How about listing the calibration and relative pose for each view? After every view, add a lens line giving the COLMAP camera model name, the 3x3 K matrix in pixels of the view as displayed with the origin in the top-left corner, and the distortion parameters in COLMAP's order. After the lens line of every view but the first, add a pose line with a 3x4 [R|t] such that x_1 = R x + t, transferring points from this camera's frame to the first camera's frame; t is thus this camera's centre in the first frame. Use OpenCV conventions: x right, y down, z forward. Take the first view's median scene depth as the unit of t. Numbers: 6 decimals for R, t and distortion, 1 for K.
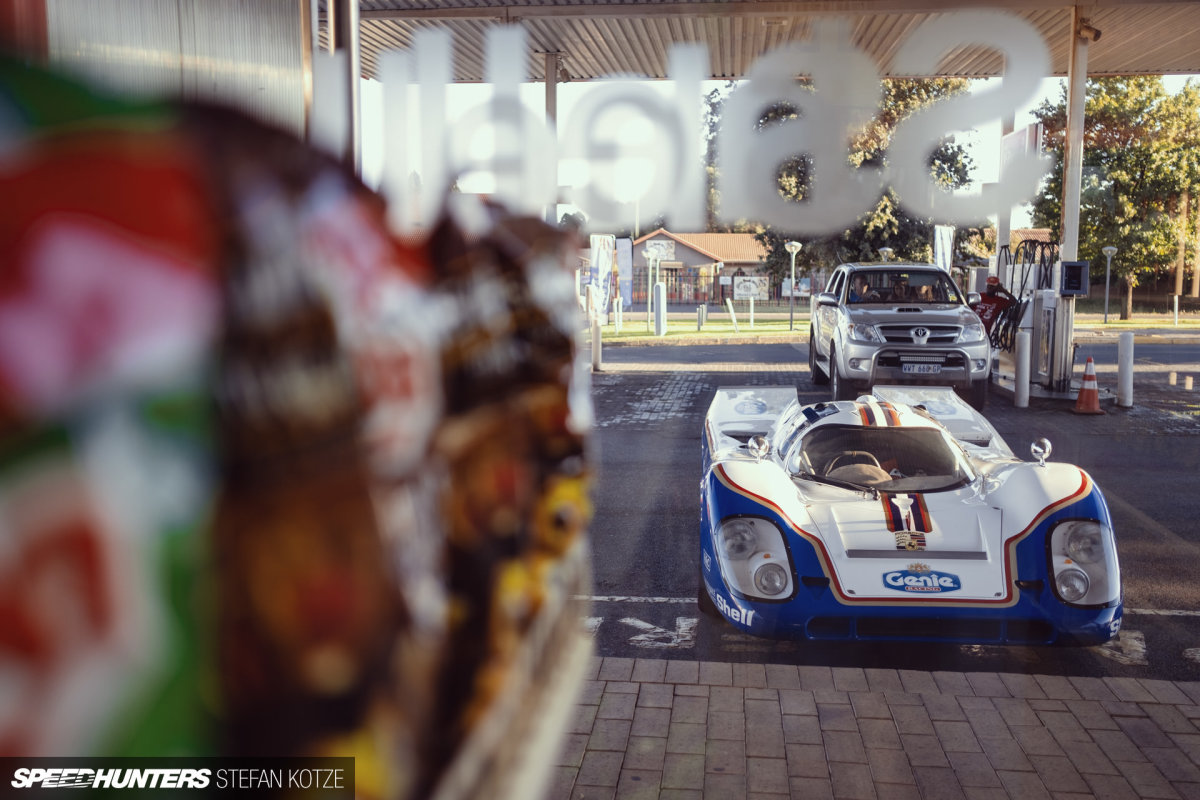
lens RADIAL K [[1138.8, 0, 605.0], [0, 1138.8, 392.0], [0, 0, 1]] dist [-0.019523, 0.000000]
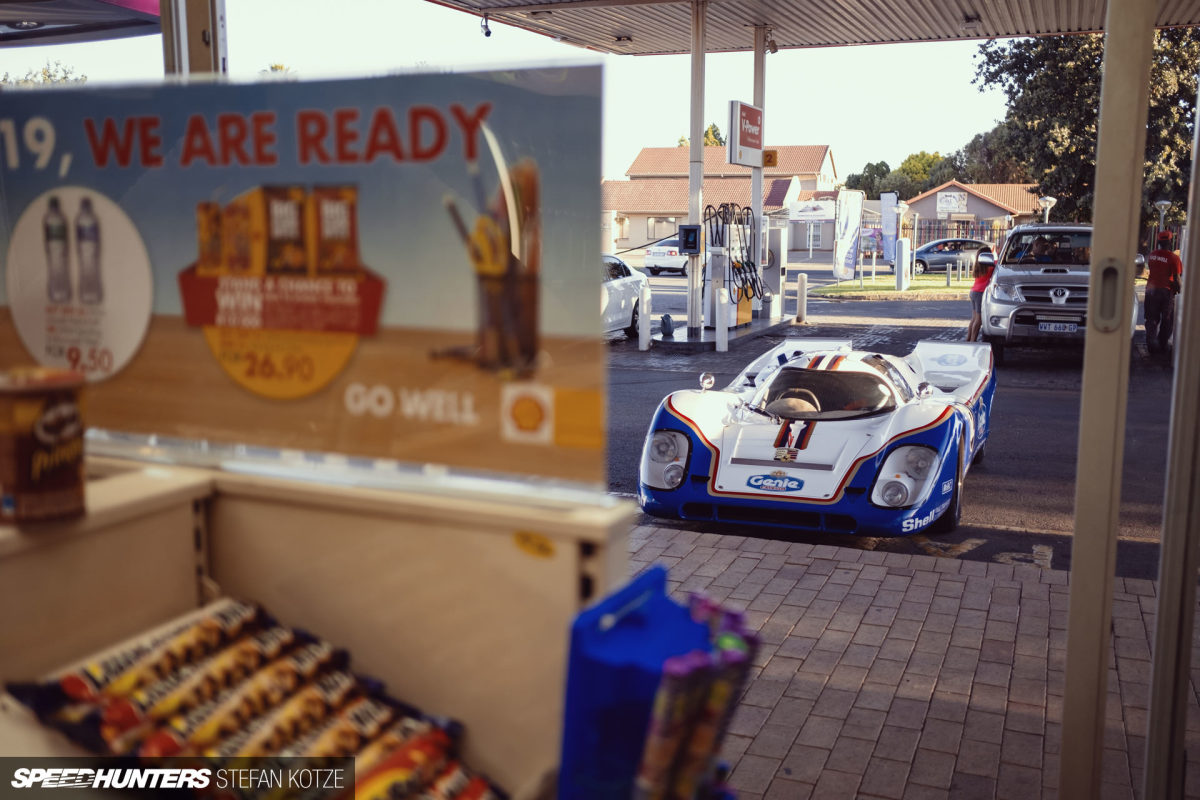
lens RADIAL K [[1138.8, 0, 594.2], [0, 1138.8, 401.9], [0, 0, 1]] dist [-0.019523, 0.000000]
pose [[0.958598, 0.040644, -0.281847, 0.160611], [-0.026007, 0.998121, 0.055481, 0.001091], [0.283573, -0.045854, 0.957854, -0.120048]]
